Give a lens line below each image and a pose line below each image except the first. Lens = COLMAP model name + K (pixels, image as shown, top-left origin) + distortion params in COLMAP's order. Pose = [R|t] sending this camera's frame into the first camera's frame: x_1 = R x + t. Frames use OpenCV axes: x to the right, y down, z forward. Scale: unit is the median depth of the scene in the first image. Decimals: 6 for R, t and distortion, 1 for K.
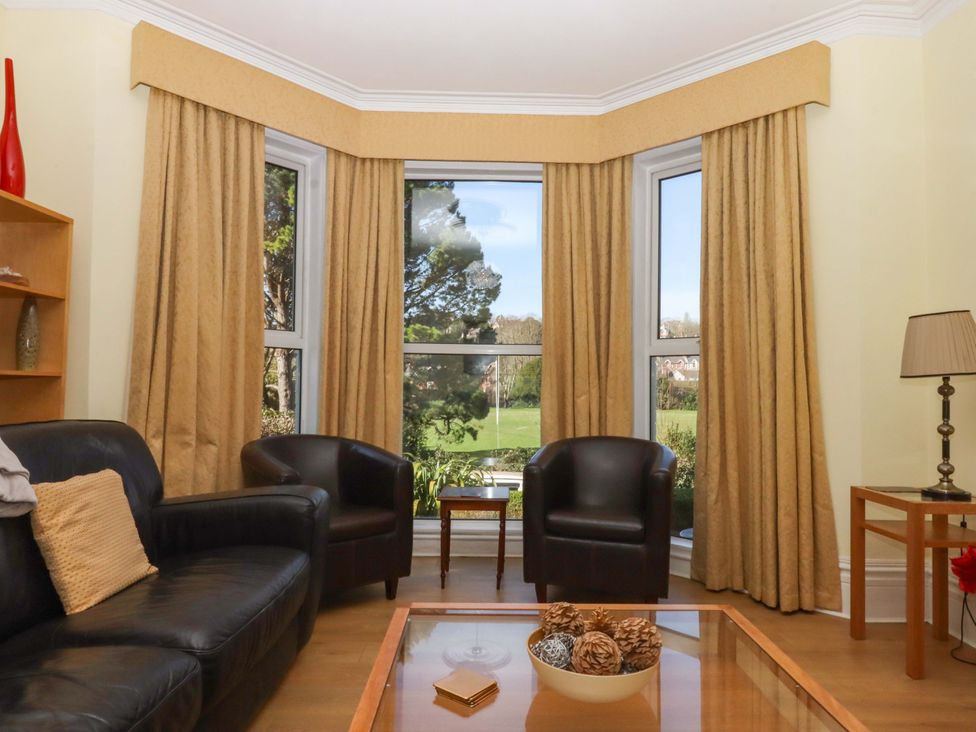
lens RADIAL K [[649.7, 0, 488.0], [0, 649.7, 366.0], [0, 0, 1]] dist [0.005040, 0.000672]
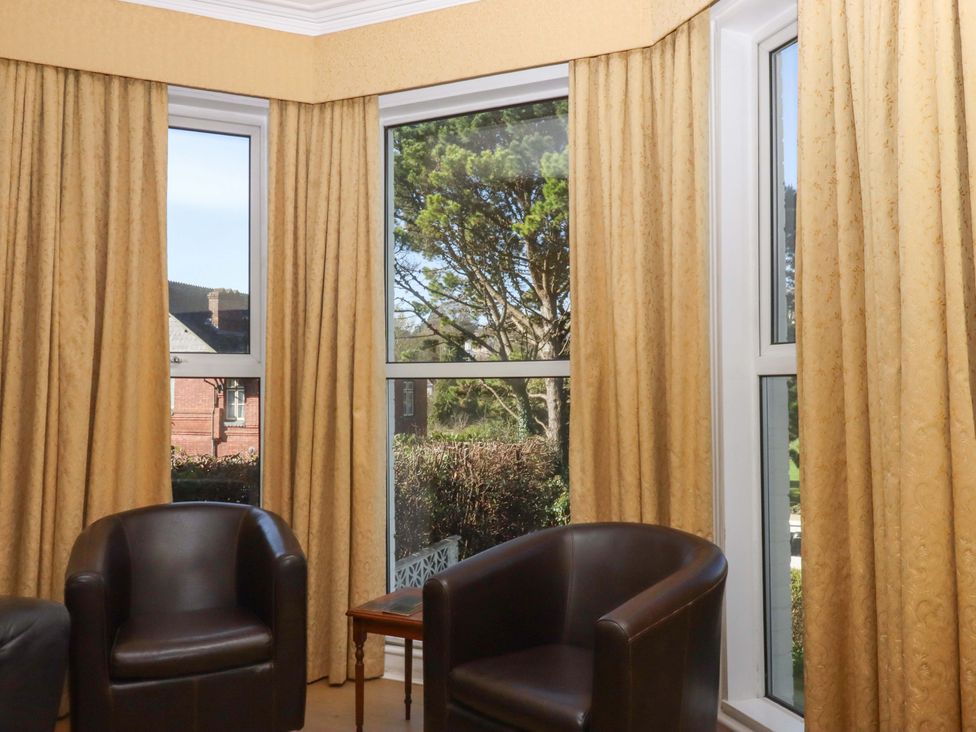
lens RADIAL K [[789.0, 0, 515.6], [0, 789.0, 363.7], [0, 0, 1]] dist [0.019771, 0.010322]
pose [[0.895145, -0.024474, -0.445103, 0.388140], [0.025741, 0.999664, -0.003198, -0.031151], [0.445032, -0.008595, 0.895474, 0.334590]]
